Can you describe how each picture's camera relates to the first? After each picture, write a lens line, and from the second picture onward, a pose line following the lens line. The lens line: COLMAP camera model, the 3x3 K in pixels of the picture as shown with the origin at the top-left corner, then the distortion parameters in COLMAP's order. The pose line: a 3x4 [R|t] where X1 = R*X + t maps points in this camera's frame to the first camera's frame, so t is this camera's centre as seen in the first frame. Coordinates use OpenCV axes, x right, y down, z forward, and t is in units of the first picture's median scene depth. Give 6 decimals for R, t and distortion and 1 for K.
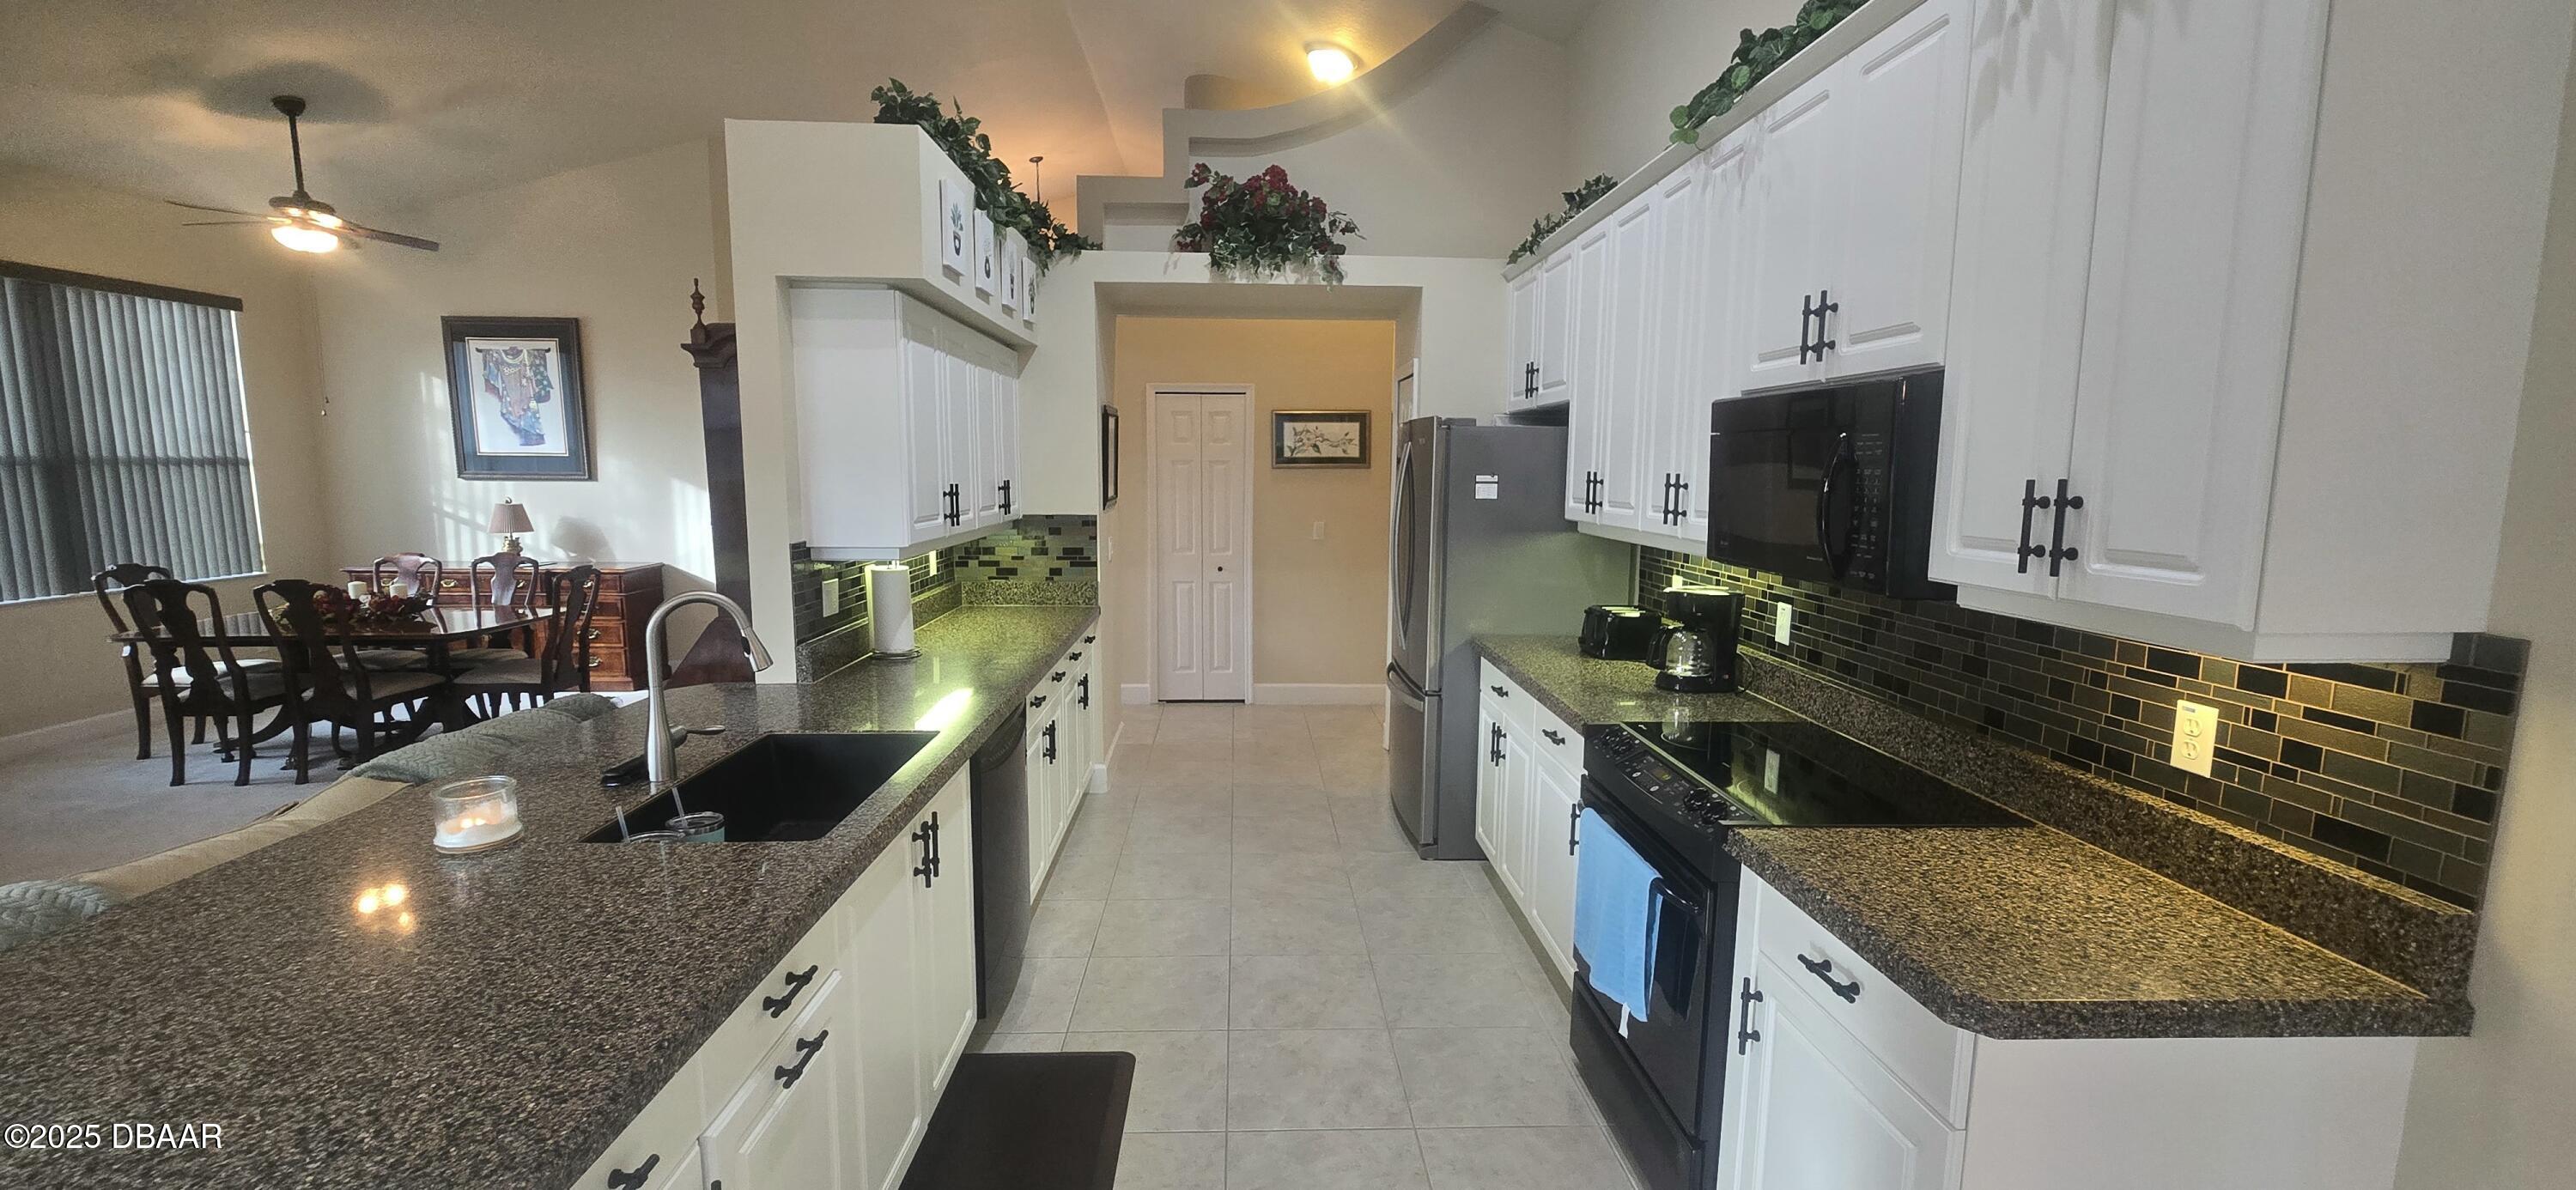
lens RADIAL K [[1053.1, 0, 1277.0], [0, 1053.1, 601.4], [0, 0, 1]] dist [-0.000144, -0.000269]
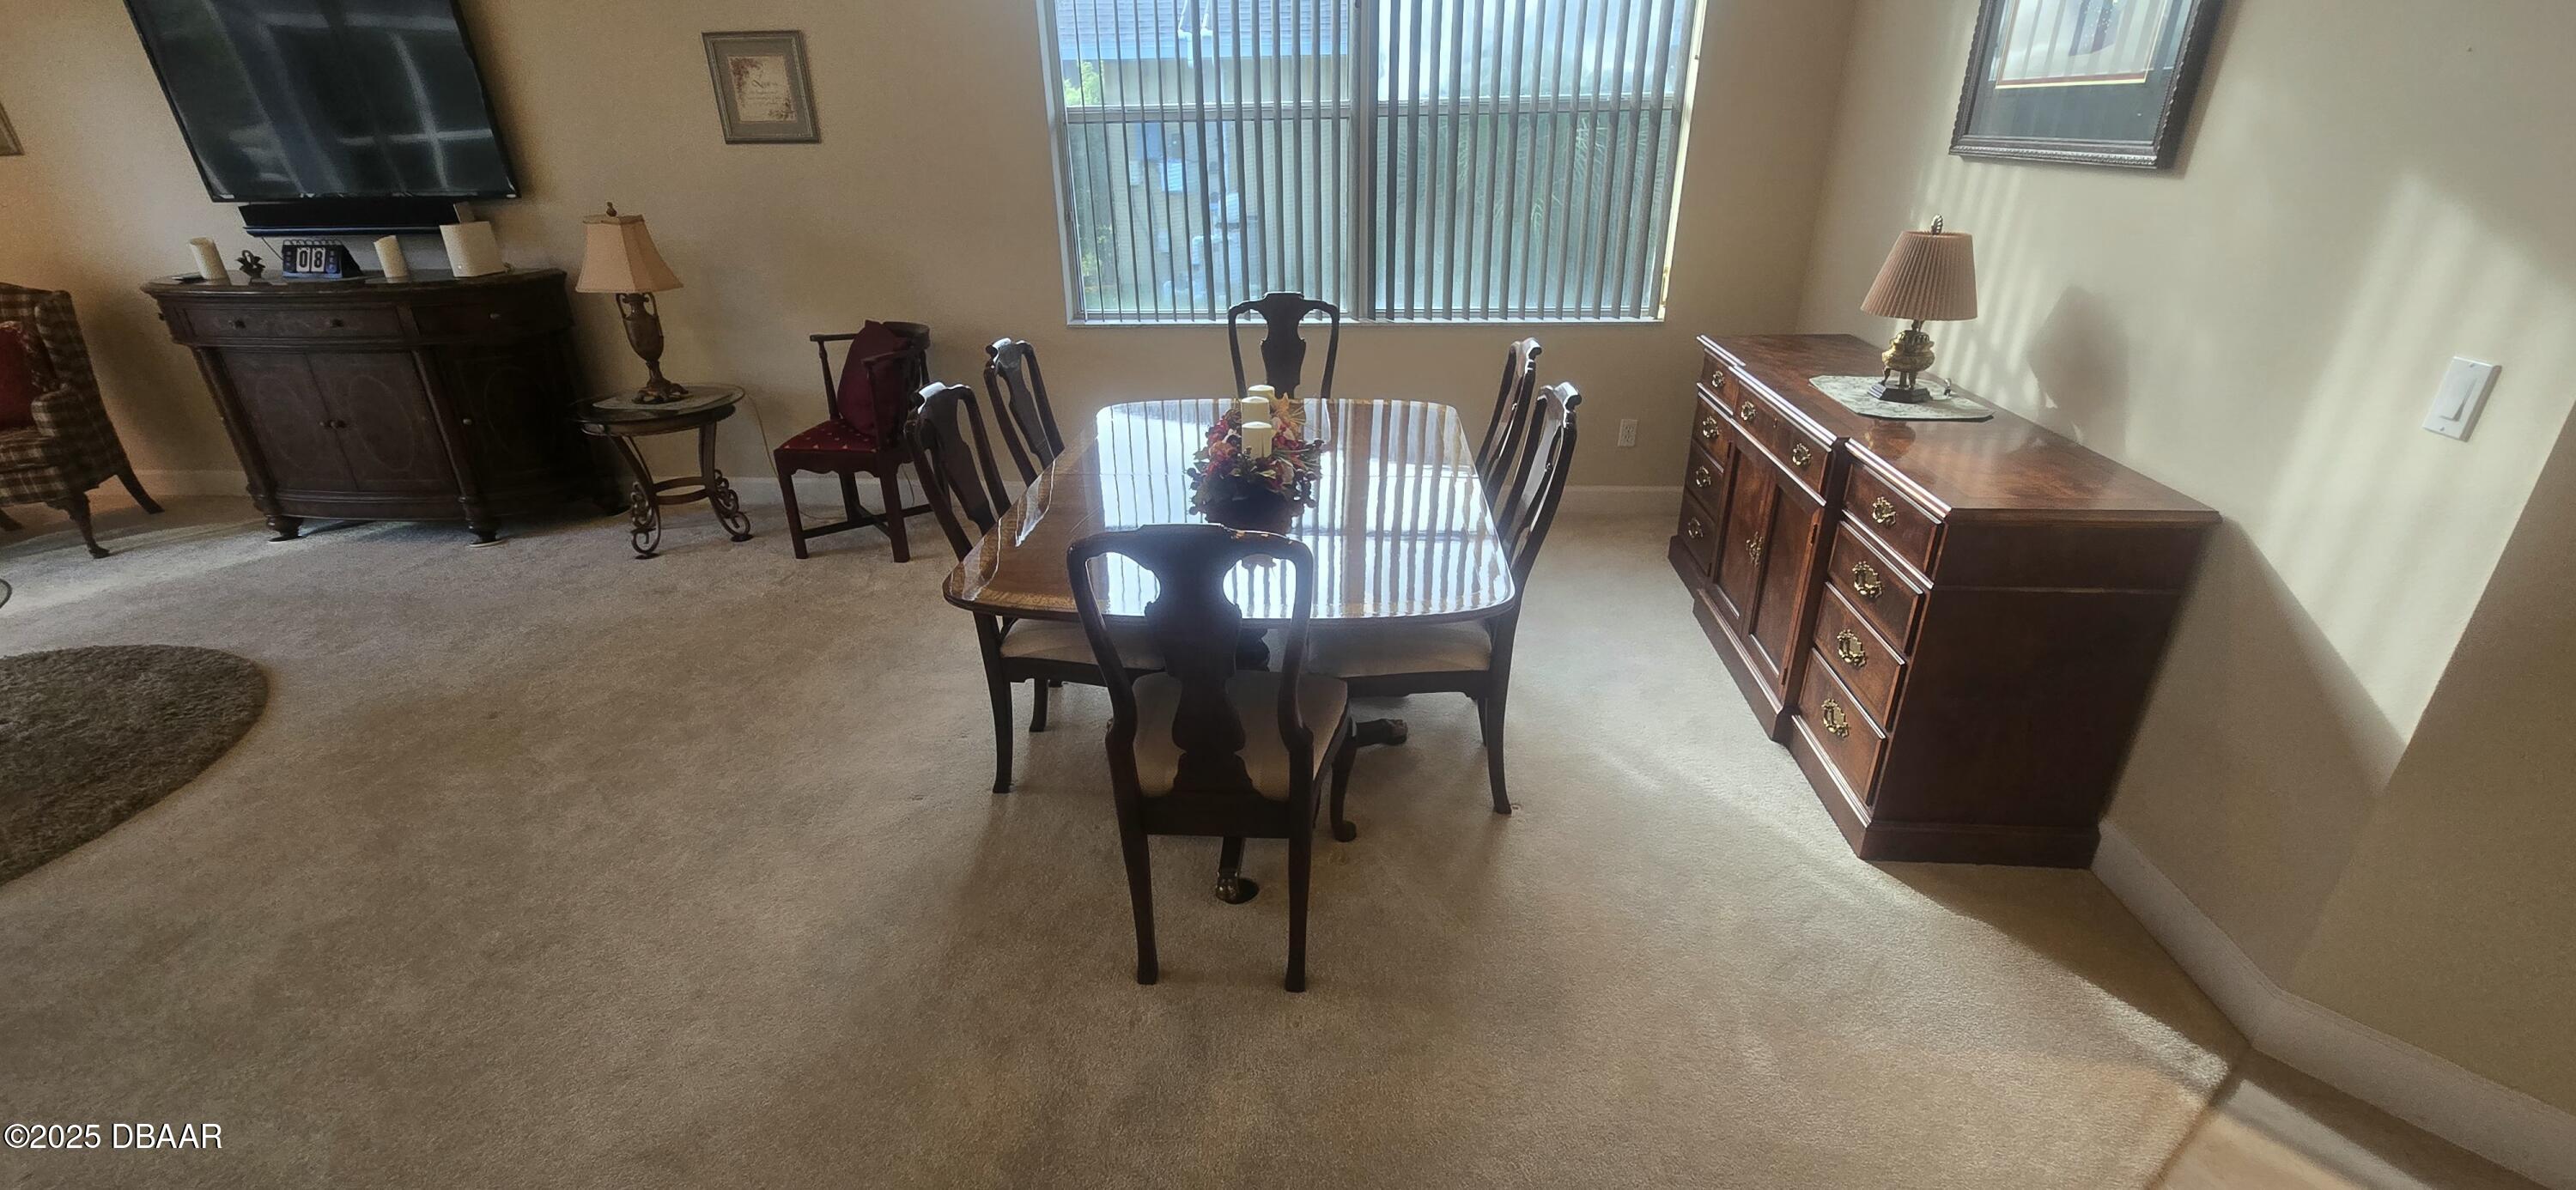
lens RADIAL K [[1053.1, 0, 1280.2], [0, 1053.1, 601.9], [0, 0, 1]] dist [-0.000144, -0.000269]
pose [[-0.132791, 0.406522, -0.903939, -0.723094], [-0.110764, 0.900216, 0.421120, -0.247423], [0.984936, 0.156044, -0.074513, 1.906307]]
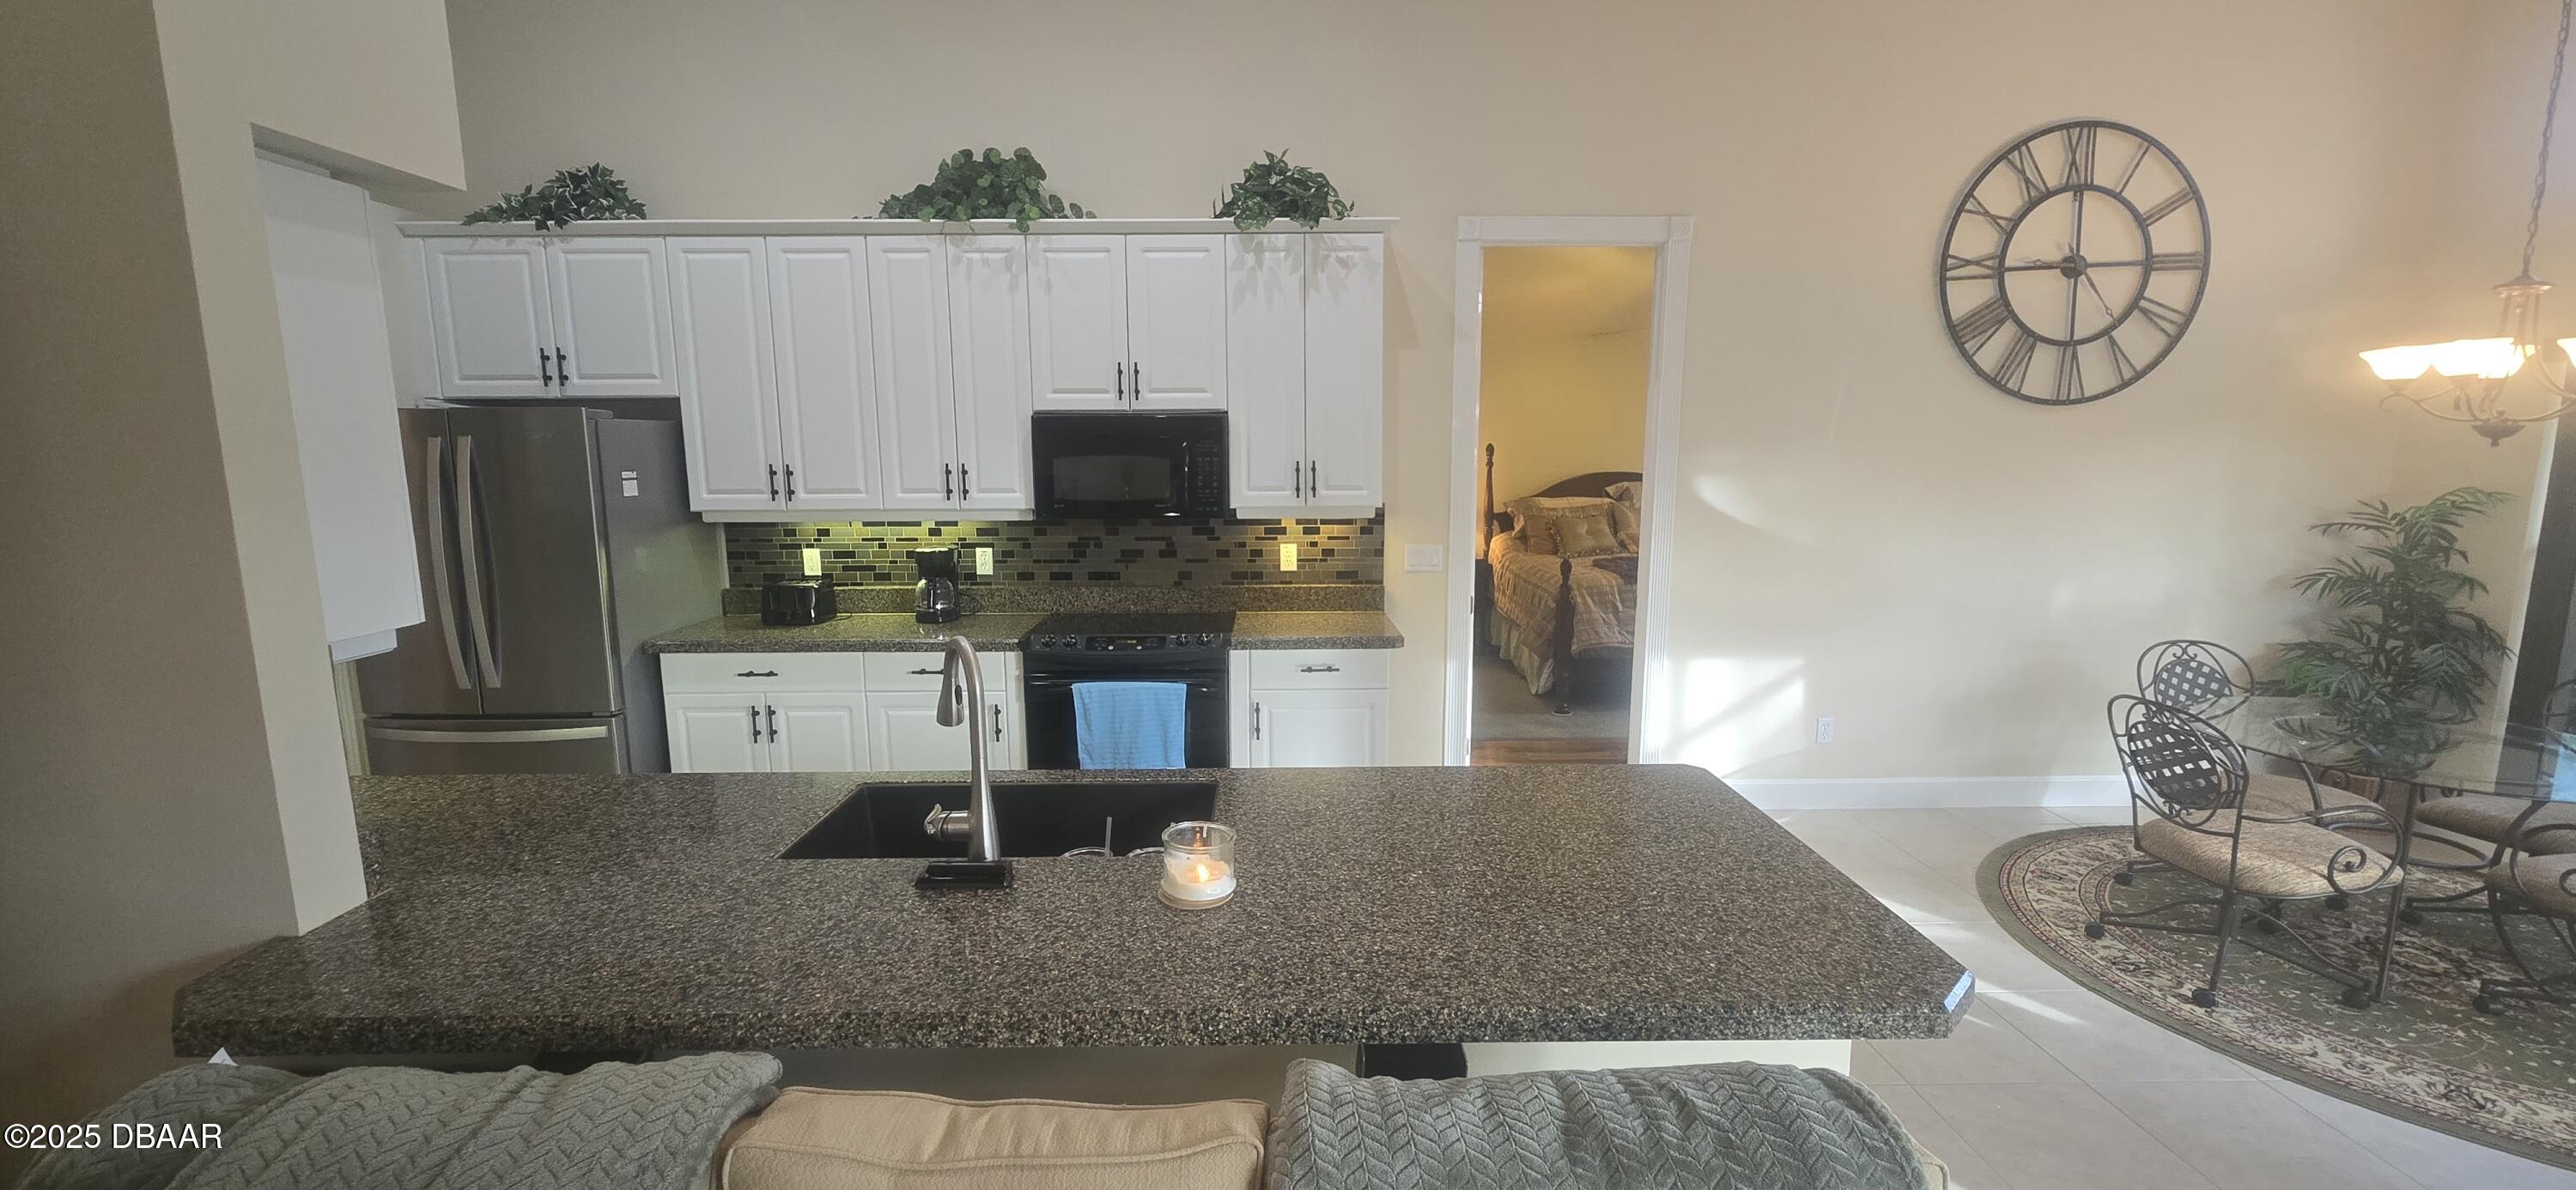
lens RADIAL K [[1053.1, 0, 1283.1], [0, 1053.1, 597.3], [0, 0, 1]] dist [-0.000144, -0.000269]
pose [[0.029508, -0.154907, 0.987488, -0.957023], [0.134440, 0.979557, 0.149646, -0.092336], [-0.990482, 0.128342, 0.049731, 0.492932]]
